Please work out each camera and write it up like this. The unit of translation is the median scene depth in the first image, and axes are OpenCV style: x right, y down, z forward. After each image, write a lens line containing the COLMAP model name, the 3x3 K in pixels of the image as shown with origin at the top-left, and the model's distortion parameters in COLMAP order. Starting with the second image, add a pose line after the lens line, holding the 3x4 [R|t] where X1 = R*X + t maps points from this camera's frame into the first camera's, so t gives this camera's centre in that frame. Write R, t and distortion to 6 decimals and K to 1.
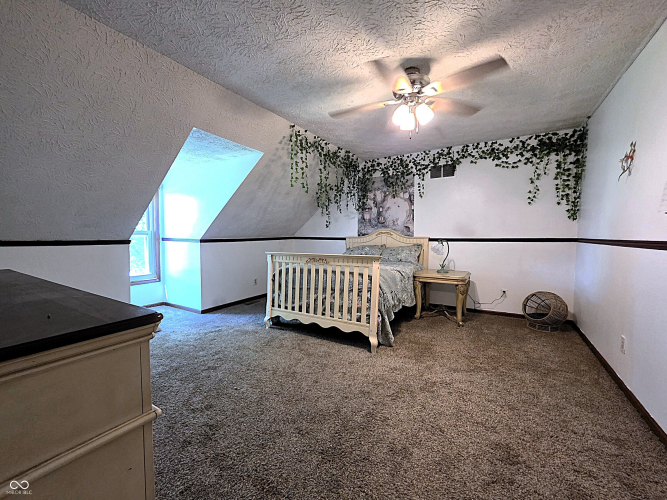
lens RADIAL K [[279.0, 0, 331.6], [0, 279.0, 249.0], [0, 0, 1]] dist [0.000961, 0.000097]
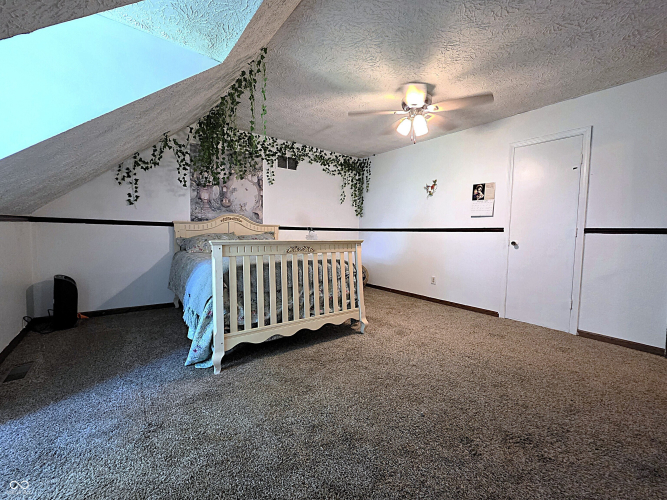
lens RADIAL K [[279.0, 0, 331.6], [0, 279.0, 249.0], [0, 0, 1]] dist [0.000961, 0.000097]
pose [[0.371619, -0.046599, 0.927215, -0.605832], [0.024928, 0.998880, 0.040210, 0.009347], [-0.928051, 0.008171, 0.372365, 0.515682]]
